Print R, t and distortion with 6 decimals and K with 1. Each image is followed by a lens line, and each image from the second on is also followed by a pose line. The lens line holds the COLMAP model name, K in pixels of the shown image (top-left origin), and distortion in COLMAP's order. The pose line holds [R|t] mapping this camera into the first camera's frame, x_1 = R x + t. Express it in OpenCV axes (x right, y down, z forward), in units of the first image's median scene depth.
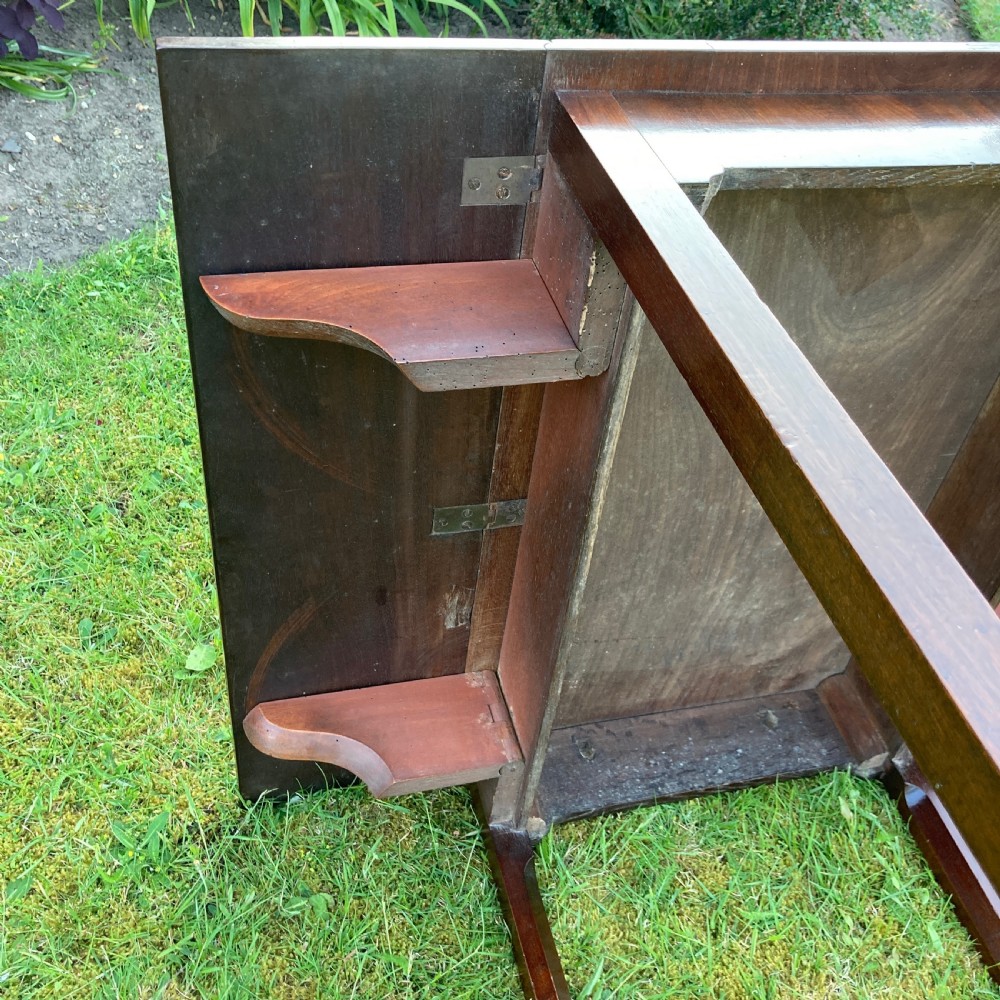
lens RADIAL K [[1067.0, 0, 529.7], [0, 1067.0, 504.5], [0, 0, 1]] dist [0.023195, -0.033195]
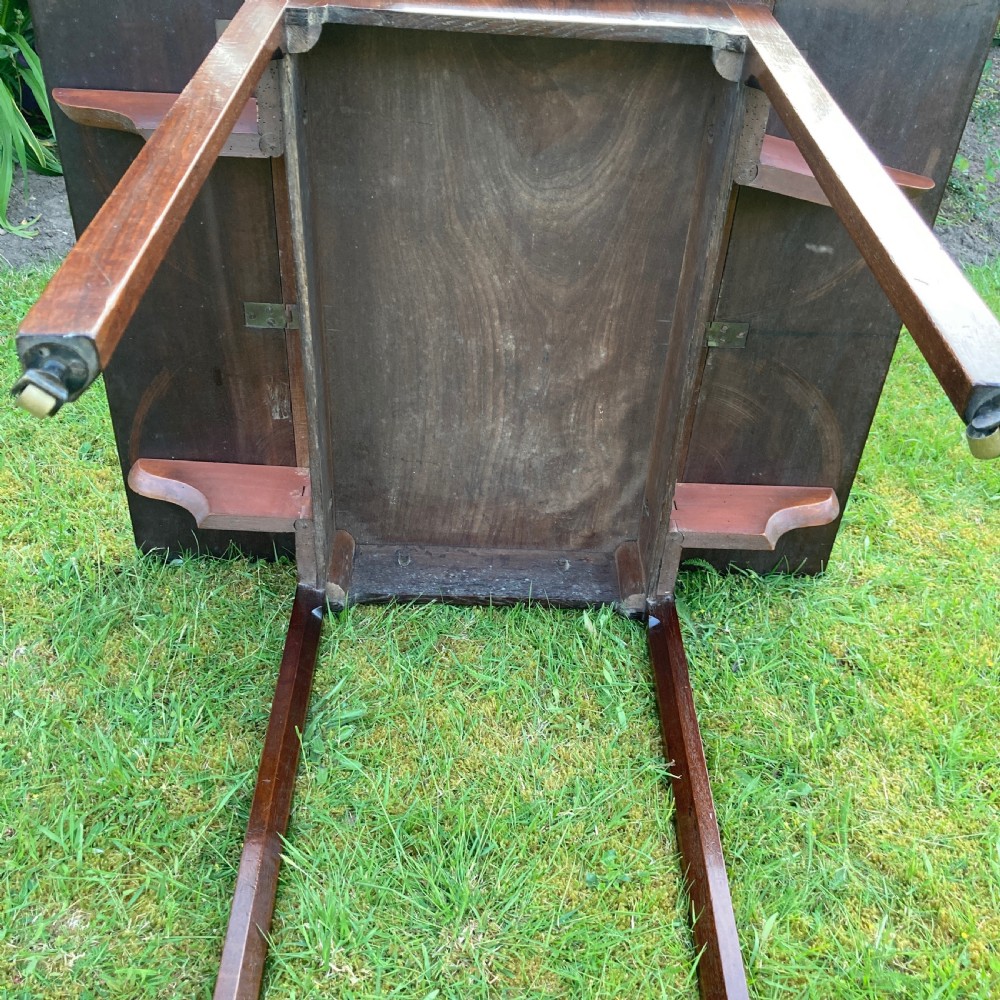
lens RADIAL K [[1036.6, 0, 499.1], [0, 1036.6, 502.3], [0, 0, 1]] dist [0.065473, -0.161875]
pose [[0.972172, 0.108016, -0.207879, 0.488426], [-0.127633, 0.988312, -0.083357, 0.297295], [0.196446, 0.107570, 0.974596, -0.215639]]
